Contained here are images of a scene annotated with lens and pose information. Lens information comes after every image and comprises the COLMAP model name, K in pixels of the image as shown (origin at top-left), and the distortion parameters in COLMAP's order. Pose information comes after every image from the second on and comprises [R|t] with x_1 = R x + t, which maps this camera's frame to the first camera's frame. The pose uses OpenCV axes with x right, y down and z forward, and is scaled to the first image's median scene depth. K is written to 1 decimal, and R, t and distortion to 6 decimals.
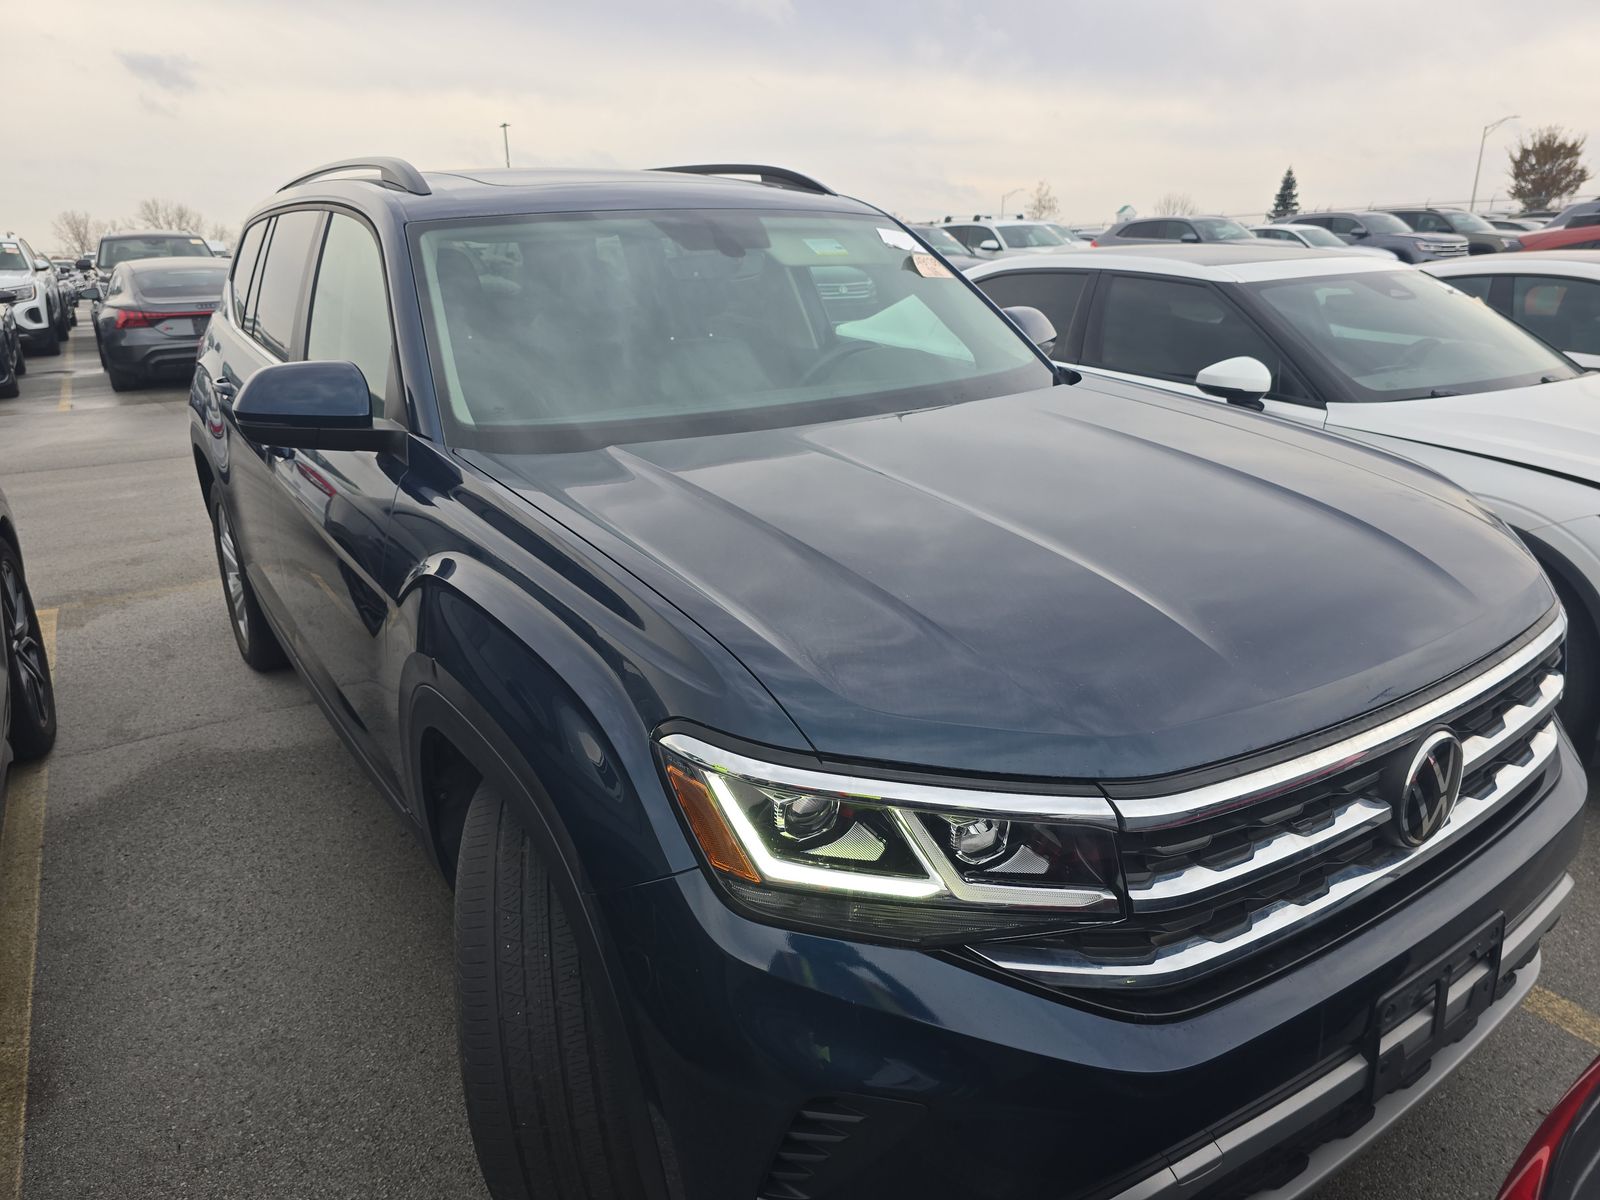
lens RADIAL K [[1060.2, 0, 806.7], [0, 1060.2, 605.9], [0, 0, 1]] dist [0.051280, -0.048655]
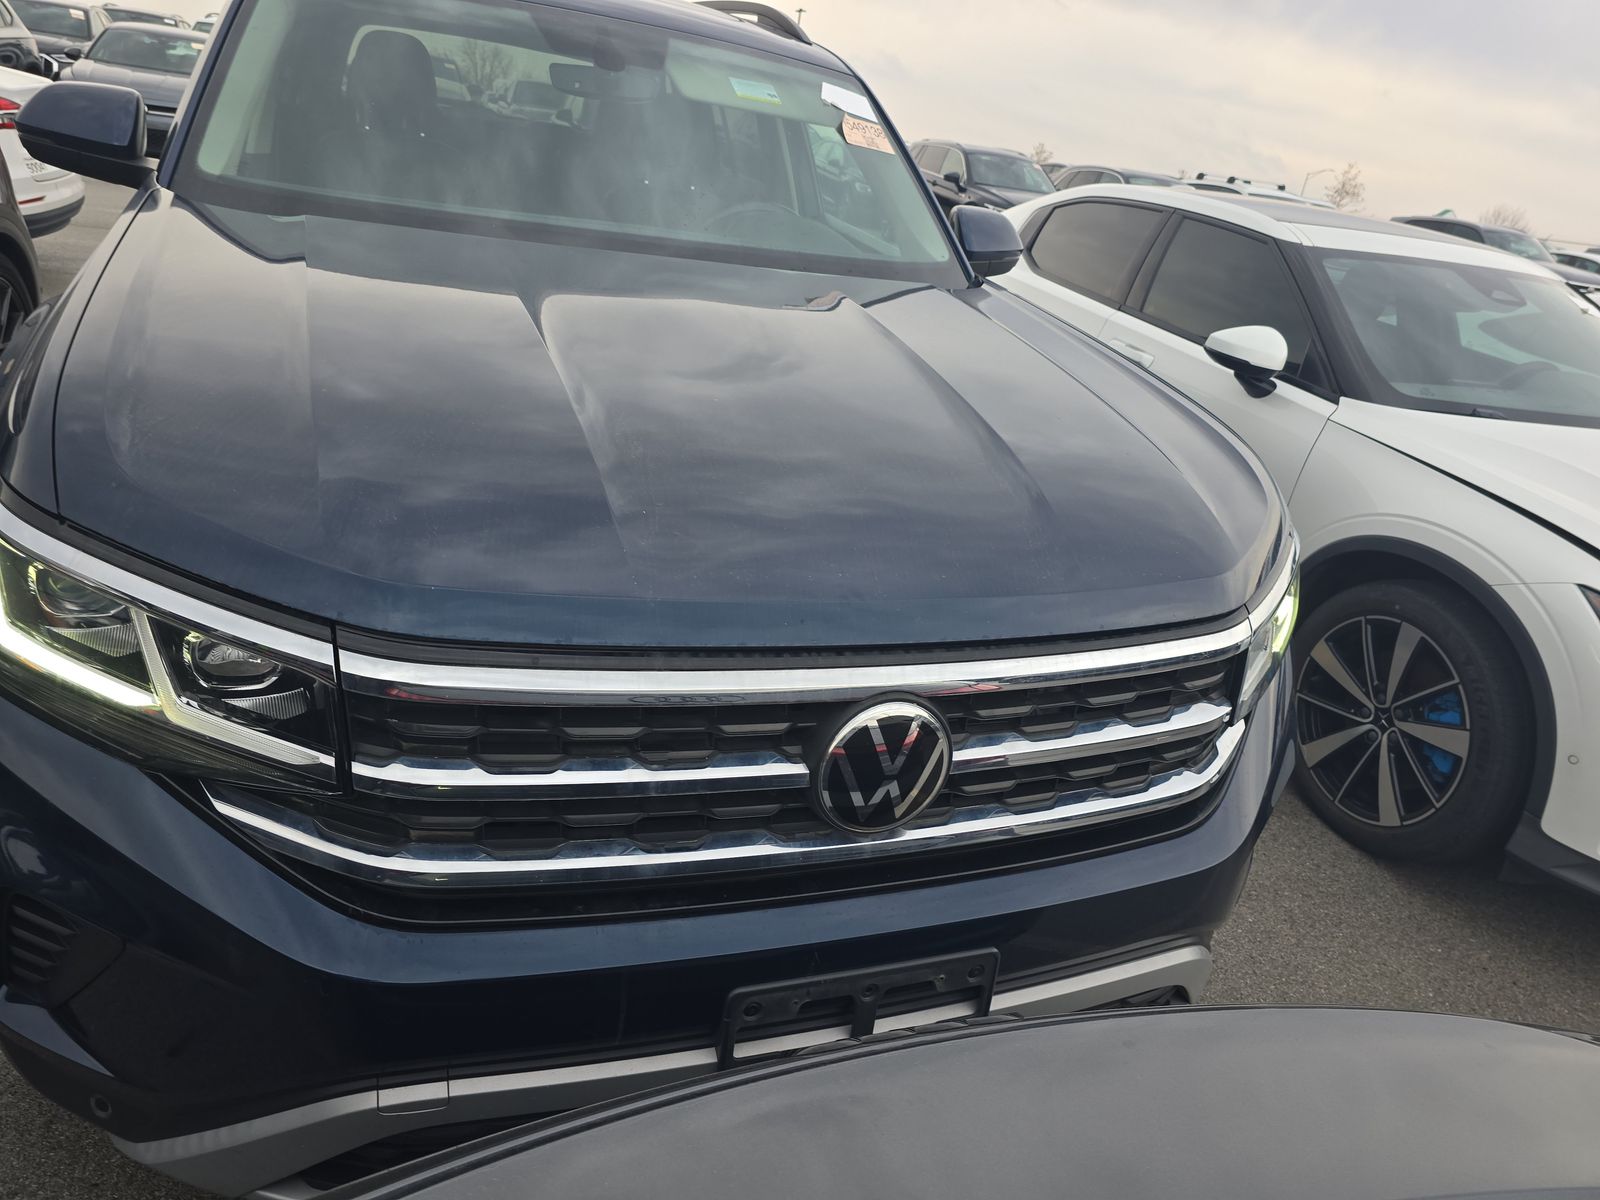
lens RADIAL K [[1060.2, 0, 806.7], [0, 1060.2, 605.9], [0, 0, 1]] dist [0.051280, -0.048655]
pose [[0.957668, 0.242381, -0.155320, 0.246155], [-0.231803, 0.969197, 0.083212, -0.000922], [0.170704, -0.043686, 0.984353, 0.081162]]
